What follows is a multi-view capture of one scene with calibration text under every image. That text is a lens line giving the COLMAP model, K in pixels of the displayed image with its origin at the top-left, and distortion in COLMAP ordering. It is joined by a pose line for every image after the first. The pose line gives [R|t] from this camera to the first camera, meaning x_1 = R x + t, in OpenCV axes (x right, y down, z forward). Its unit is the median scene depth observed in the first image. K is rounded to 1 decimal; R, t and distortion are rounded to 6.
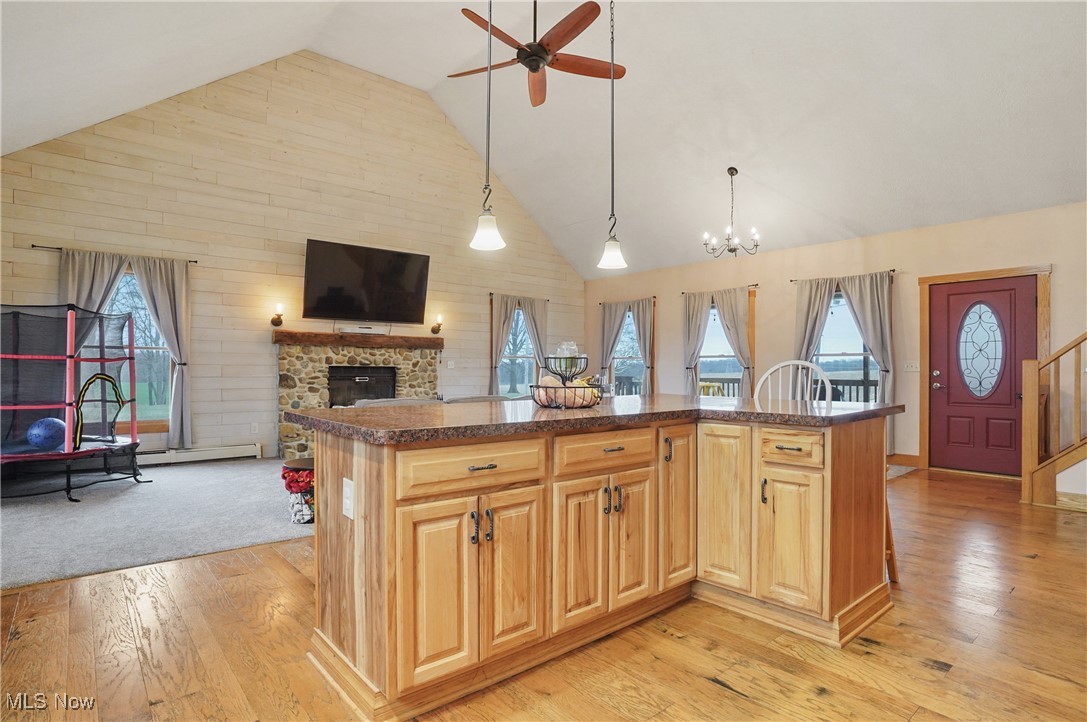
lens RADIAL K [[567.5, 0, 540.5], [0, 567.5, 369.0], [0, 0, 1]] dist [-0.078118, 0.042029]
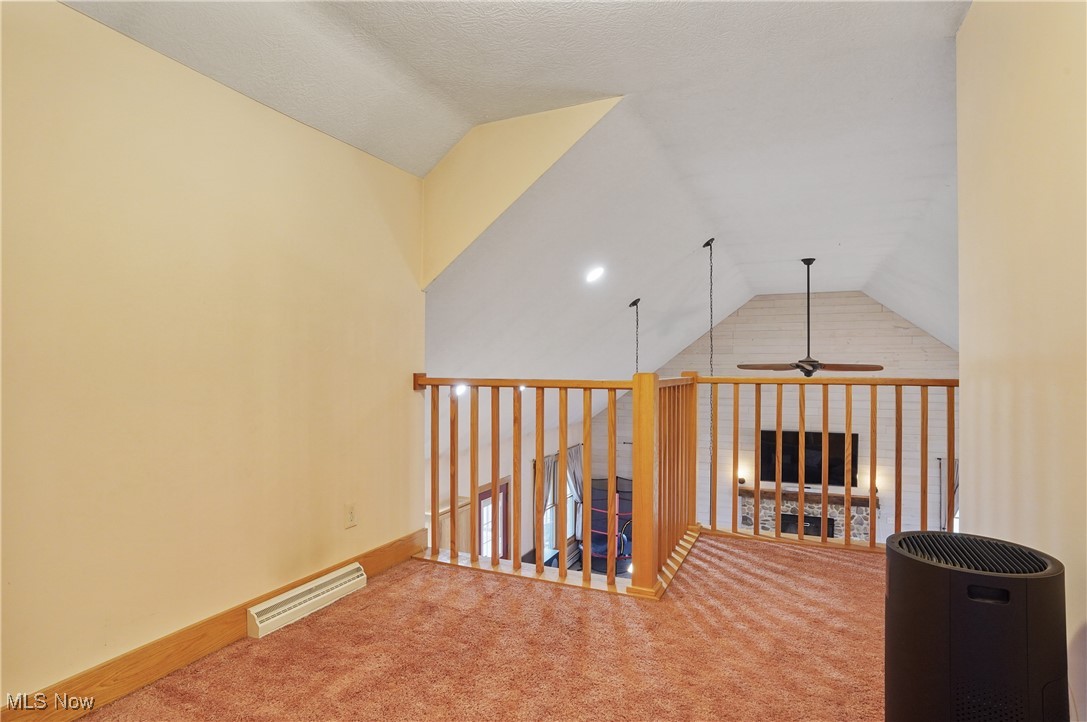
lens RADIAL K [[567.5, 0, 540.5], [0, 567.5, 369.0], [0, 0, 1]] dist [-0.078118, 0.042029]
pose [[0.414164, -0.000720, -0.910202, 0.689745], [0.004128, 0.999991, 0.001088, -0.387631], [0.910193, -0.004208, 0.414163, -0.142360]]
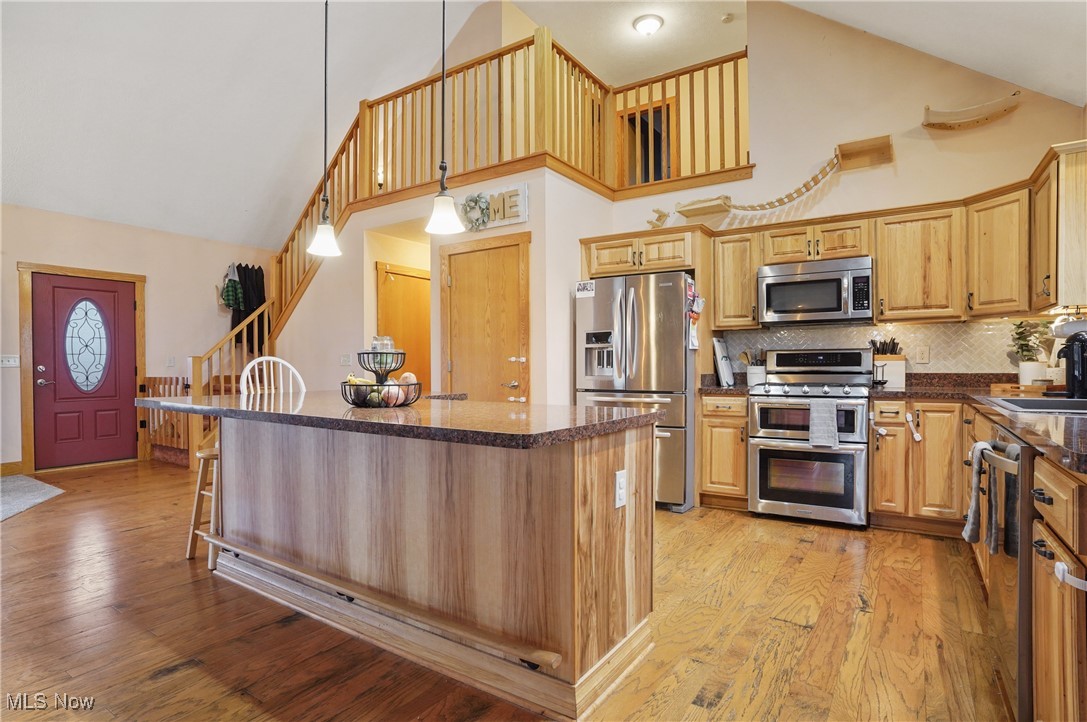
lens RADIAL K [[567.5, 0, 540.5], [0, 567.5, 369.0], [0, 0, 1]] dist [-0.078118, 0.042029]
pose [[-0.267276, -0.010496, 0.963563, -0.347677], [0.000335, 0.999940, 0.010985, -0.001353], [-0.963620, 0.003259, -0.267257, 0.375535]]
